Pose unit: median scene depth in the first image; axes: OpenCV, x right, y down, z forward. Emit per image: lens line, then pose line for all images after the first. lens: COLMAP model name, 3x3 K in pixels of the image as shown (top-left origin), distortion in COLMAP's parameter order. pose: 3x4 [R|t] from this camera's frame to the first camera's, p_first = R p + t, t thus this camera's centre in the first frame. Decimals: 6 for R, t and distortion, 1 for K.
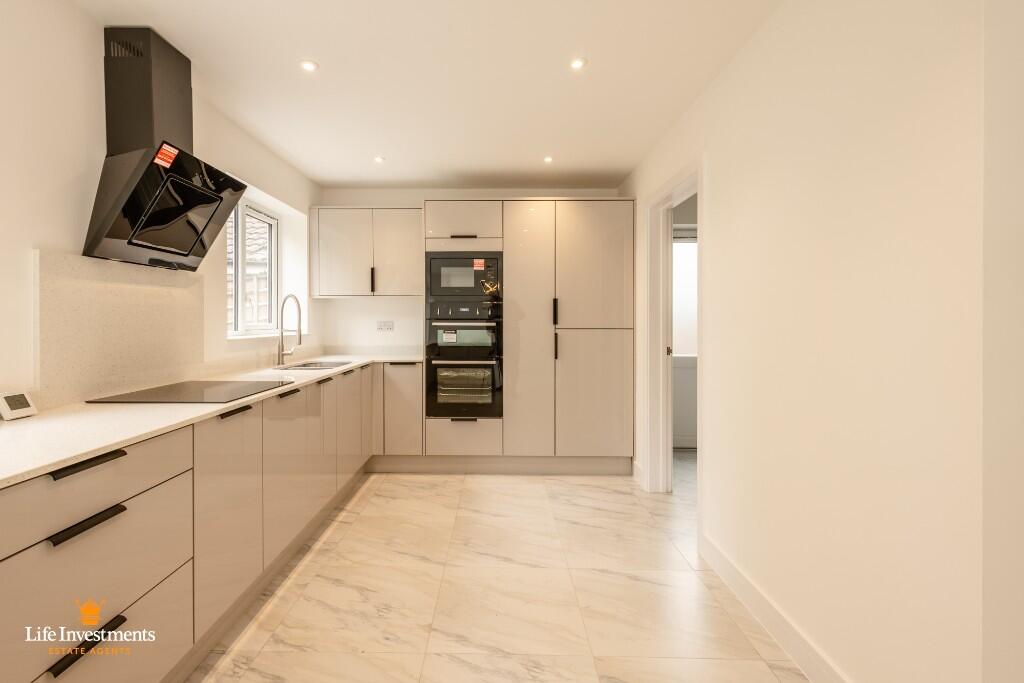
lens RADIAL K [[488.5, 0, 501.7], [0, 488.5, 329.0], [0, 0, 1]] dist [0.016222, -0.003030]
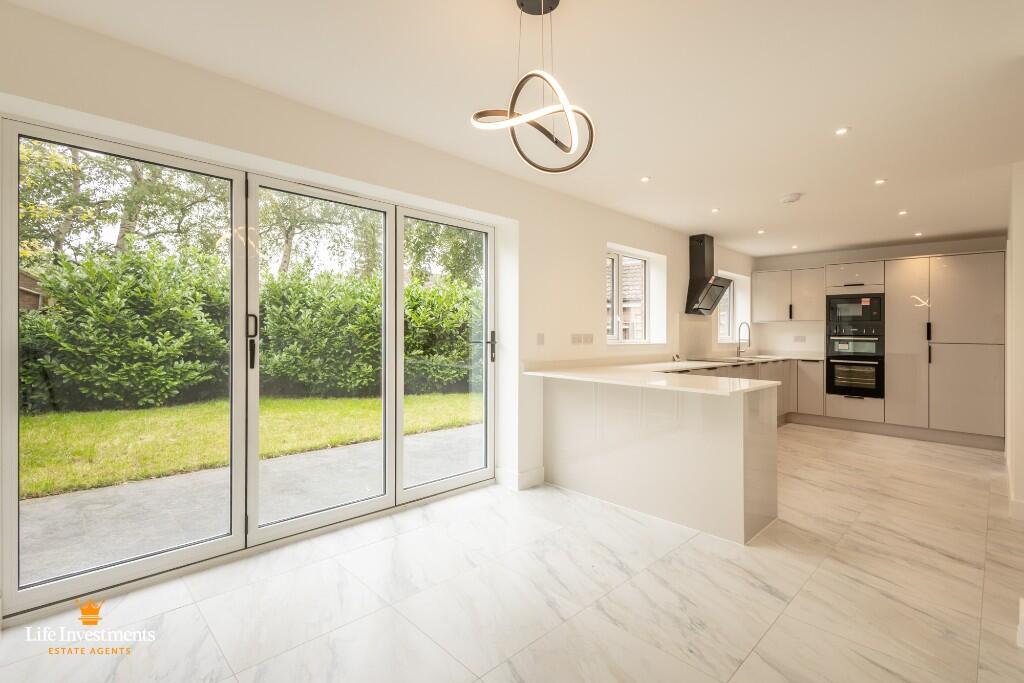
lens RADIAL K [[488.5, 0, 507.4], [0, 488.5, 327.9], [0, 0, 1]] dist [0.016222, -0.003030]
pose [[0.704772, 0.004713, -0.709419, 0.283526], [-0.026510, 0.999454, -0.019697, 0.018401], [0.708939, 0.032689, 0.704512, -1.014796]]
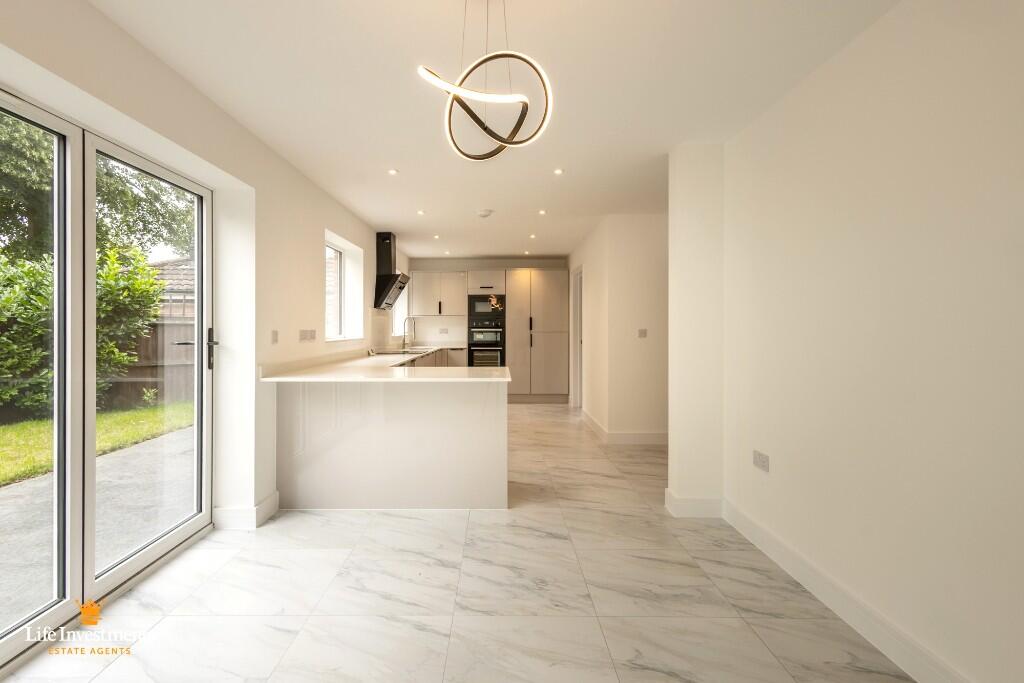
lens RADIAL K [[488.5, 0, 511.3], [0, 488.5, 321.3], [0, 0, 1]] dist [0.016222, -0.003030]
pose [[0.999822, -0.000928, 0.018825, -0.011595], [0.001520, 0.999503, -0.031476, 0.019796], [-0.018787, 0.031499, 0.999327, -1.101187]]
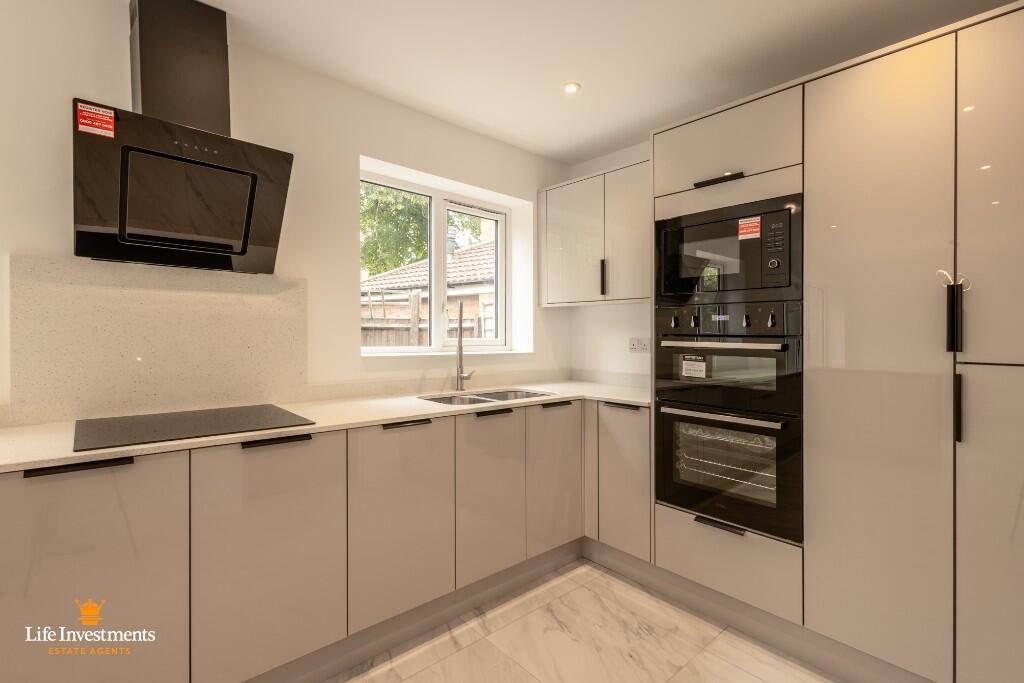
lens RADIAL K [[488.5, 0, 508.8], [0, 488.5, 334.4], [0, 0, 1]] dist [0.016222, -0.003030]
pose [[0.664251, 0.007992, -0.747467, 0.176031], [-0.025099, 0.999617, -0.011617, -0.009889], [0.747088, 0.026478, 0.664197, 0.492713]]
